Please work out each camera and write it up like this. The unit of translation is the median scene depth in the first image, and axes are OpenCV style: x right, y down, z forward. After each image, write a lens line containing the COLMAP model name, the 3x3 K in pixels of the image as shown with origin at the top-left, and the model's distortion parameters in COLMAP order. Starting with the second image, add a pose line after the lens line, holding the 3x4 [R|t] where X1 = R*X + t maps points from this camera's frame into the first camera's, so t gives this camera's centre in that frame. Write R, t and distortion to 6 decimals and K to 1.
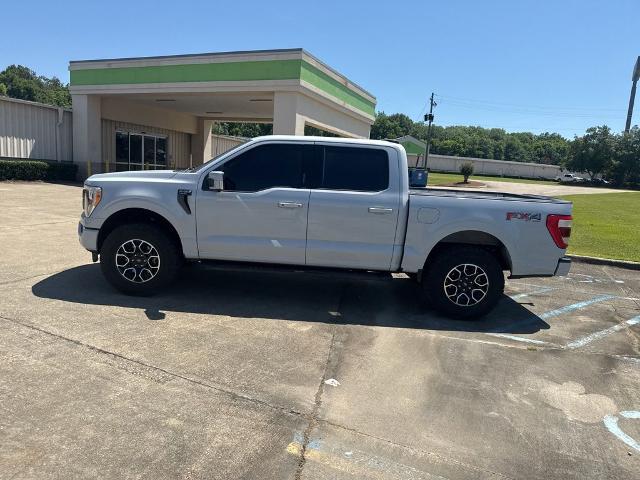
lens RADIAL K [[451.4, 0, 317.1], [0, 451.4, 243.0], [0, 0, 1]] dist [0.051075, -0.076549]
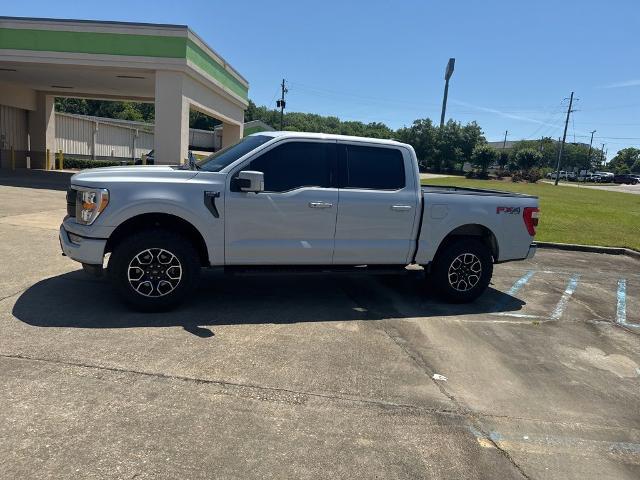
lens RADIAL K [[451.4, 0, 320.1], [0, 451.4, 242.0], [0, 0, 1]] dist [0.051075, -0.076549]
pose [[0.939638, -0.051221, 0.338314, -0.393473], [0.039947, 0.998392, 0.040208, -0.042660], [-0.339830, -0.024267, 0.940174, 0.069704]]
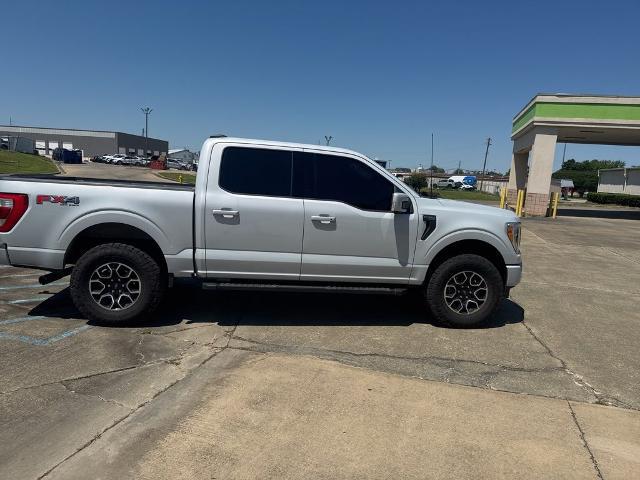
lens RADIAL K [[451.4, 0, 317.0], [0, 451.4, 241.7], [0, 0, 1]] dist [0.051075, -0.076549]
pose [[-0.983621, -0.111916, -0.141296, 0.081974], [-0.149003, 0.945966, 0.288005, -0.371317], [0.101429, 0.304342, -0.947147, 2.274141]]
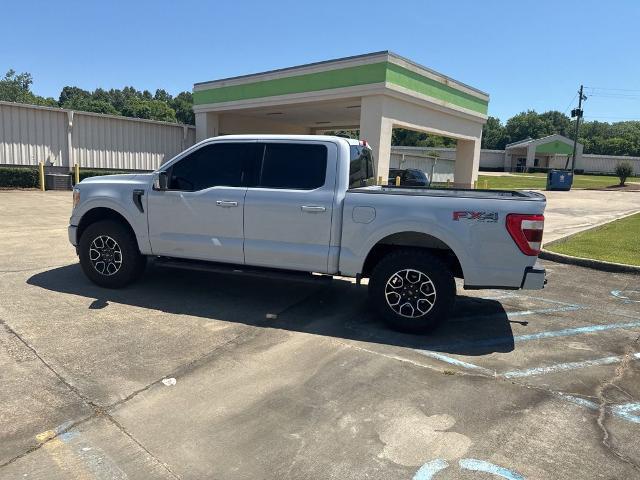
lens RADIAL K [[451.4, 0, 317.3], [0, 451.4, 238.3], [0, 0, 1]] dist [0.051075, -0.076549]
pose [[0.953159, 0.017959, -0.301936, 0.429464], [-0.025957, 0.999410, -0.022498, 0.009620], [0.301354, 0.029281, 0.953063, 0.106537]]
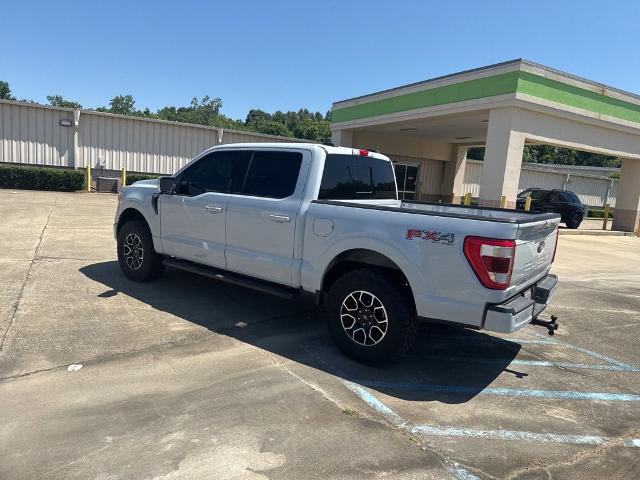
lens RADIAL K [[451.4, 0, 323.4], [0, 451.4, 242.3], [0, 0, 1]] dist [0.051075, -0.076549]
pose [[0.796907, 0.074157, -0.599533, 0.749289], [-0.114223, 0.993032, -0.028998, -0.007960], [0.593205, 0.091589, 0.799825, 0.328359]]
